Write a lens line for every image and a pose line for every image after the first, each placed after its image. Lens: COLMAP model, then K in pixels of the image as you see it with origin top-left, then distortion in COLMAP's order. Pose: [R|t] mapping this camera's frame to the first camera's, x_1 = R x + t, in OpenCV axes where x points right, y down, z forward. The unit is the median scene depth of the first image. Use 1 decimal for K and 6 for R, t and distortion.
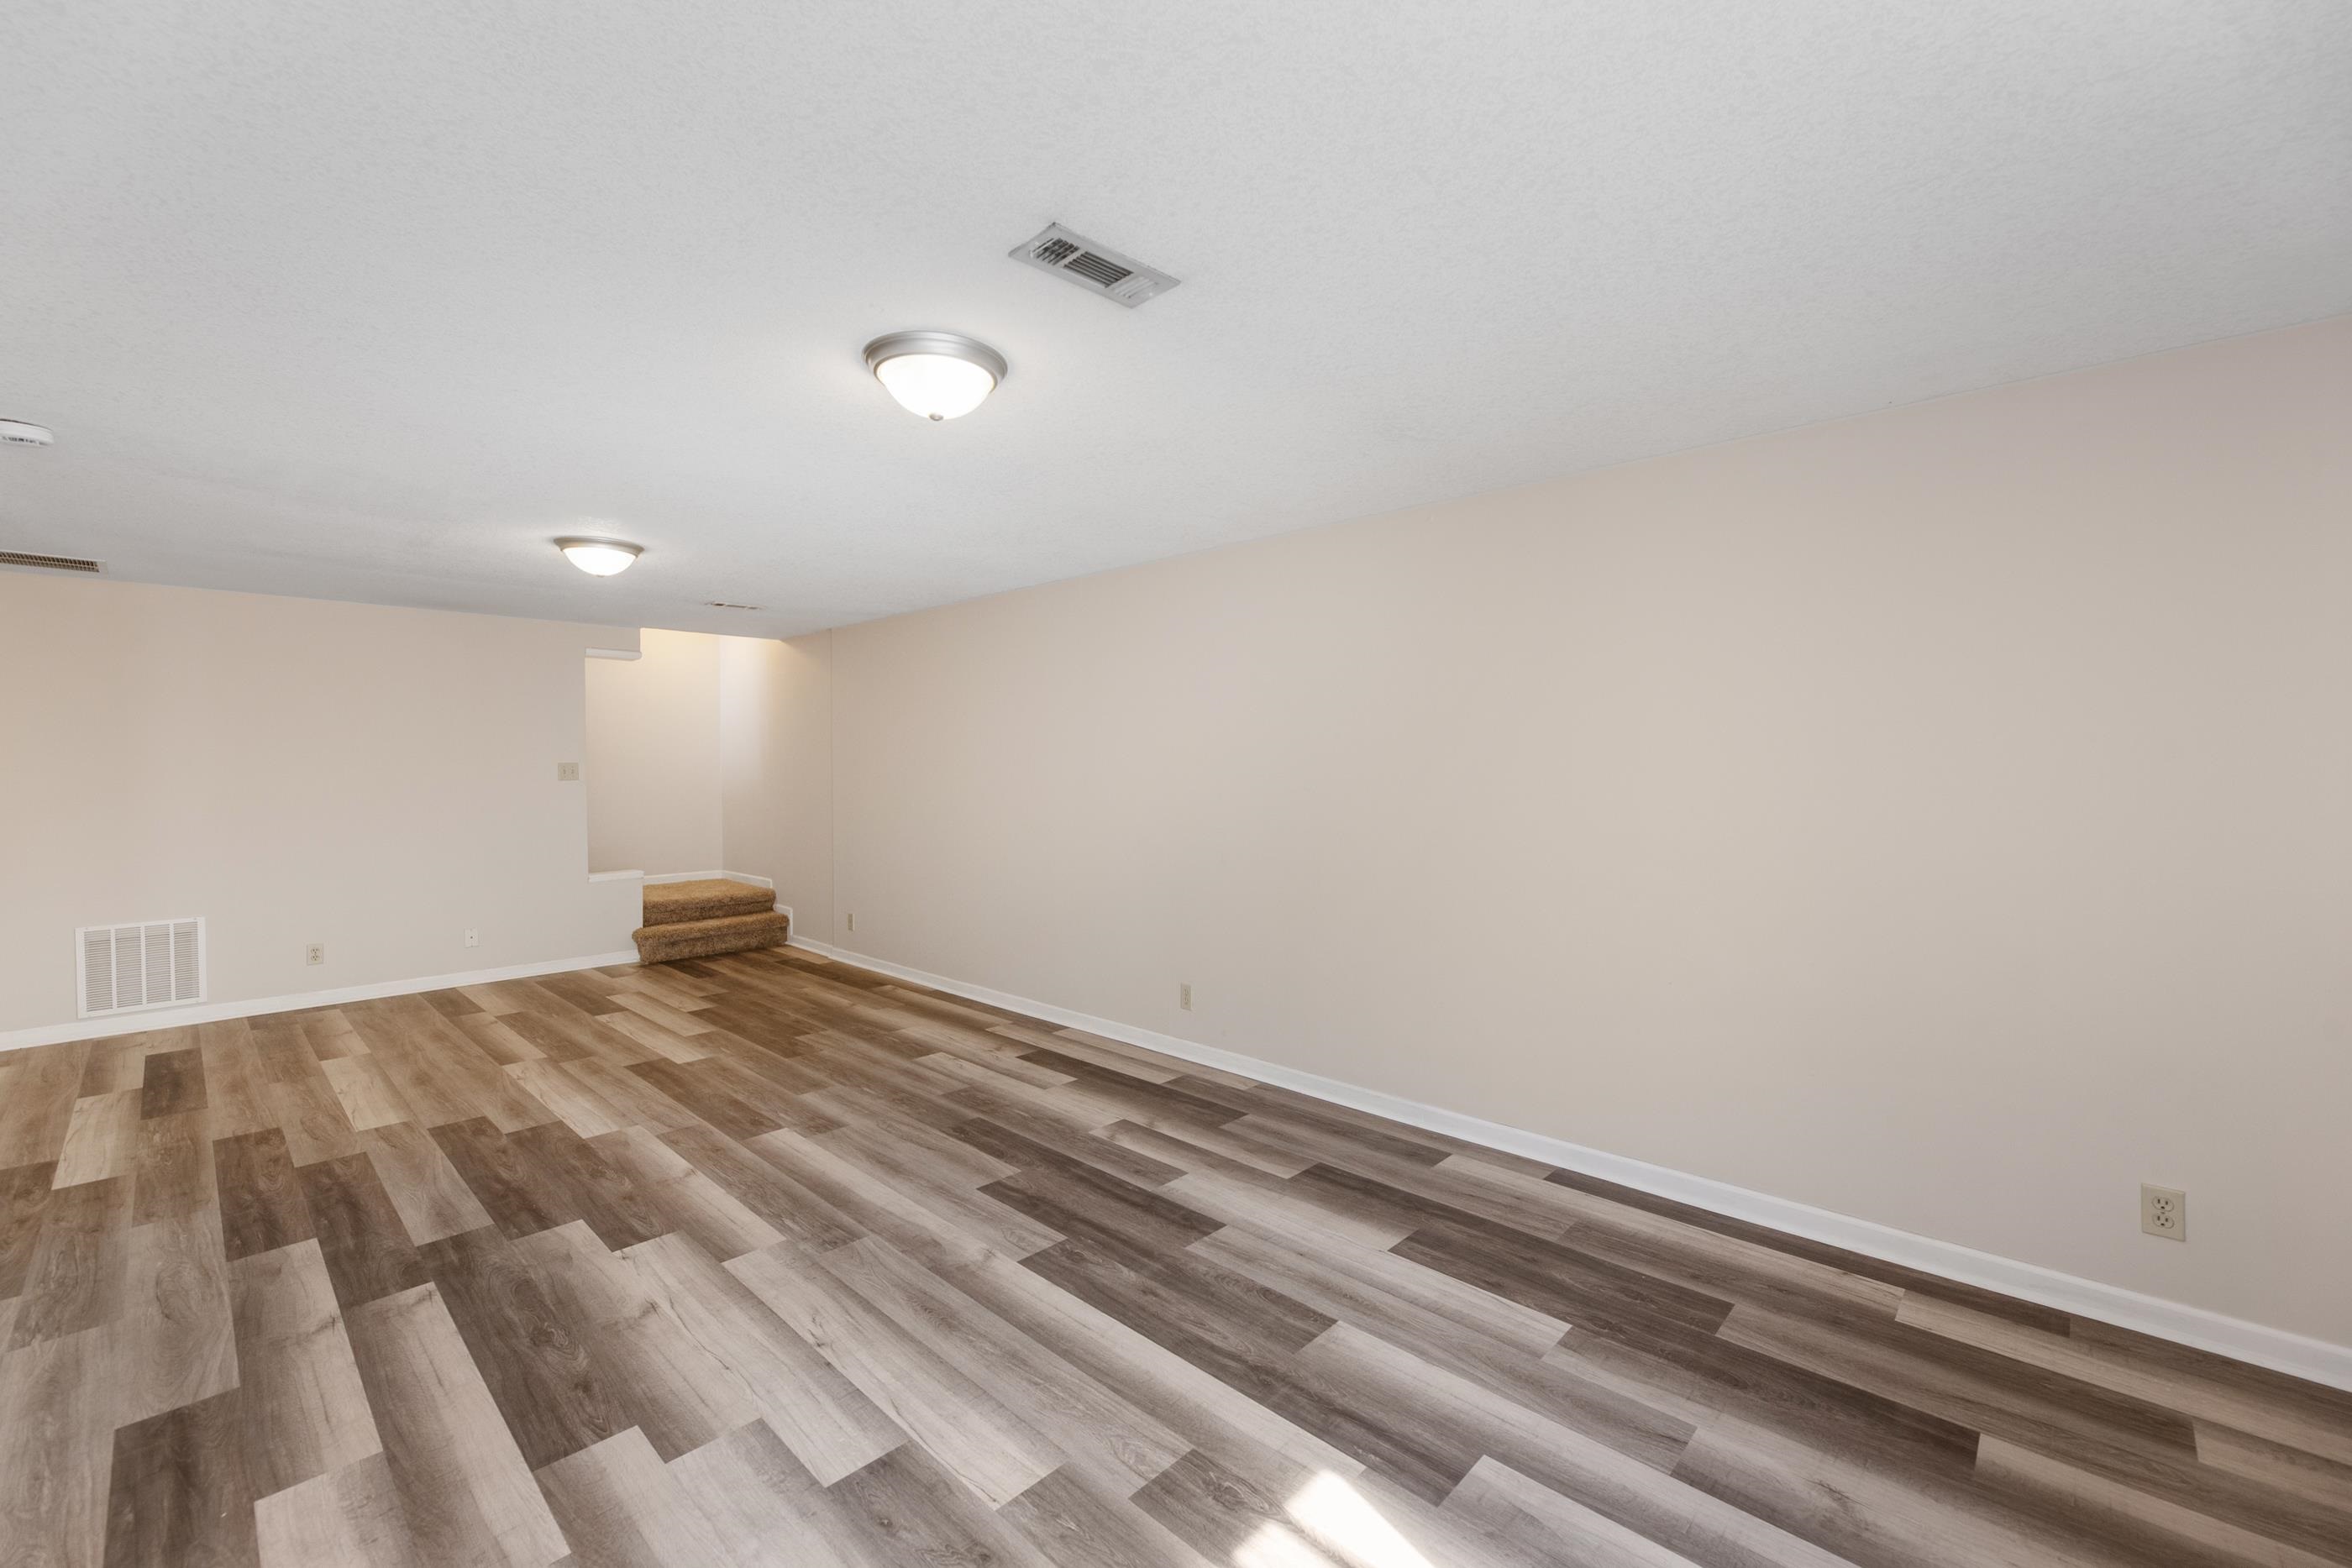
lens RADIAL K [[959.6, 0, 1173.2], [0, 959.6, 778.6], [0, 0, 1]] dist [-0.001456, -0.000052]
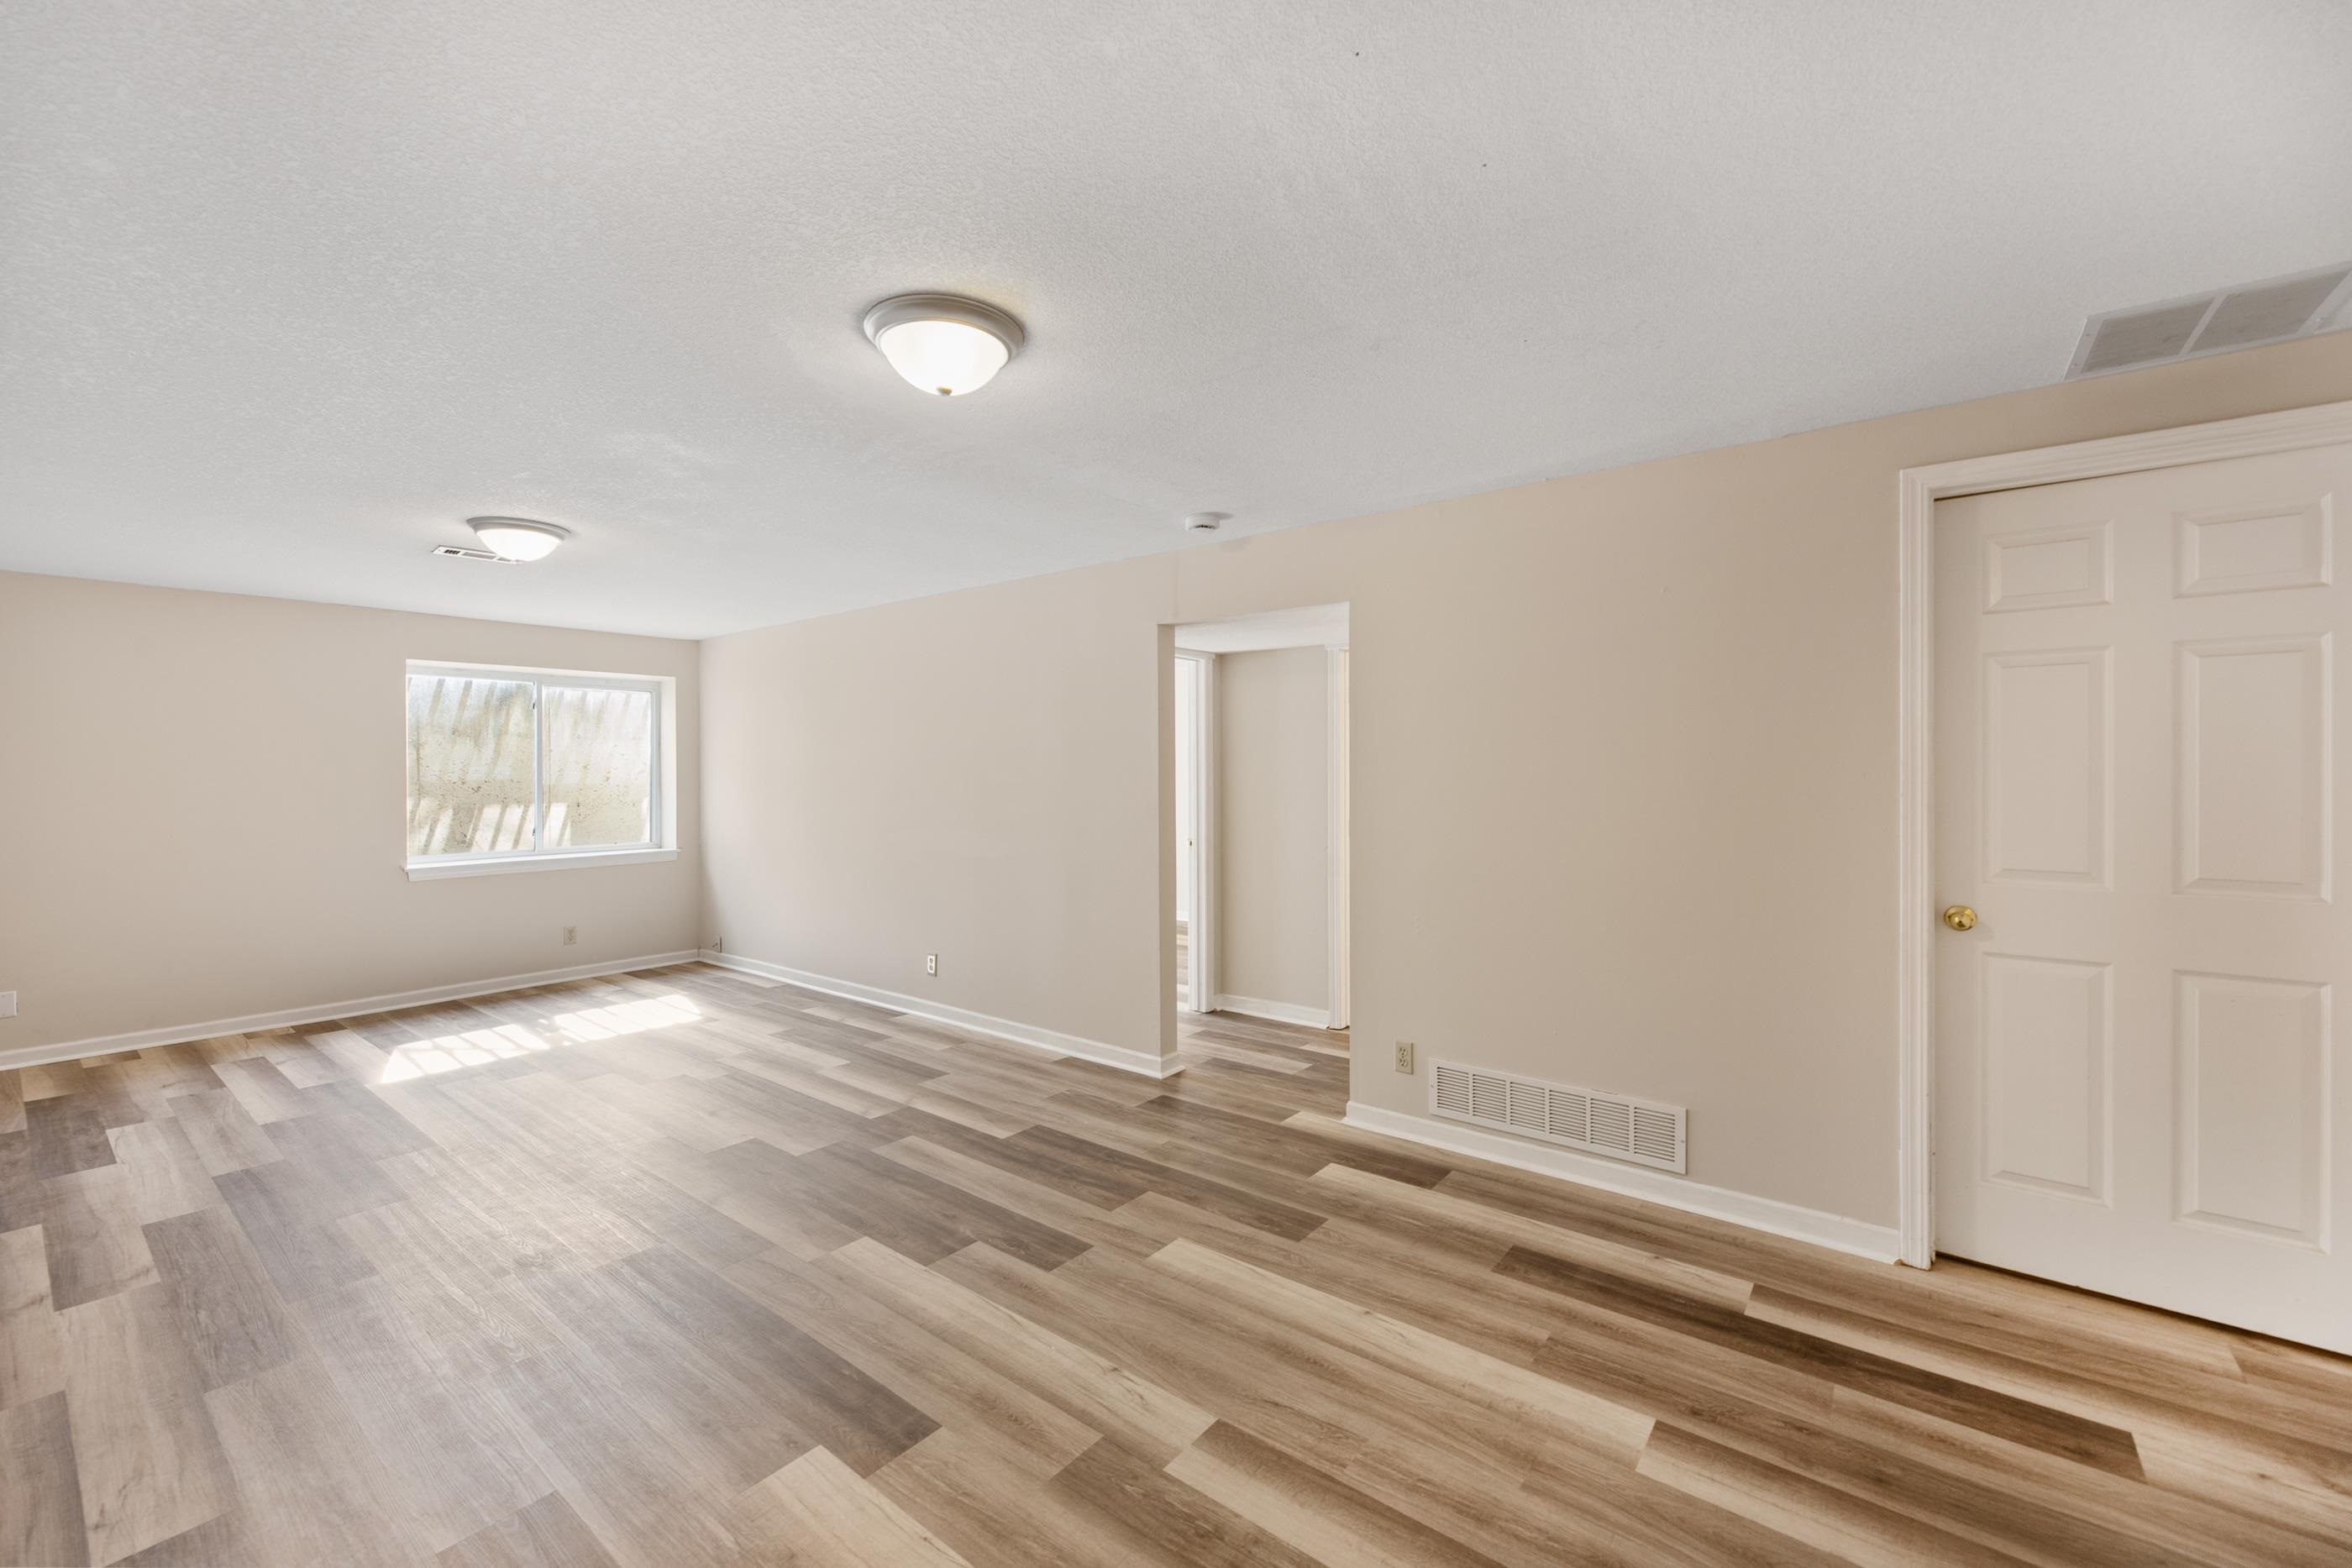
lens RADIAL K [[959.6, 0, 1177.4], [0, 959.6, 778.8], [0, 0, 1]] dist [-0.001456, -0.000052]
pose [[-0.995575, 0.009685, -0.093467, -0.840408], [0.007891, 0.999778, 0.019538, -0.020877], [0.093635, 0.018714, -0.995431, 1.900195]]
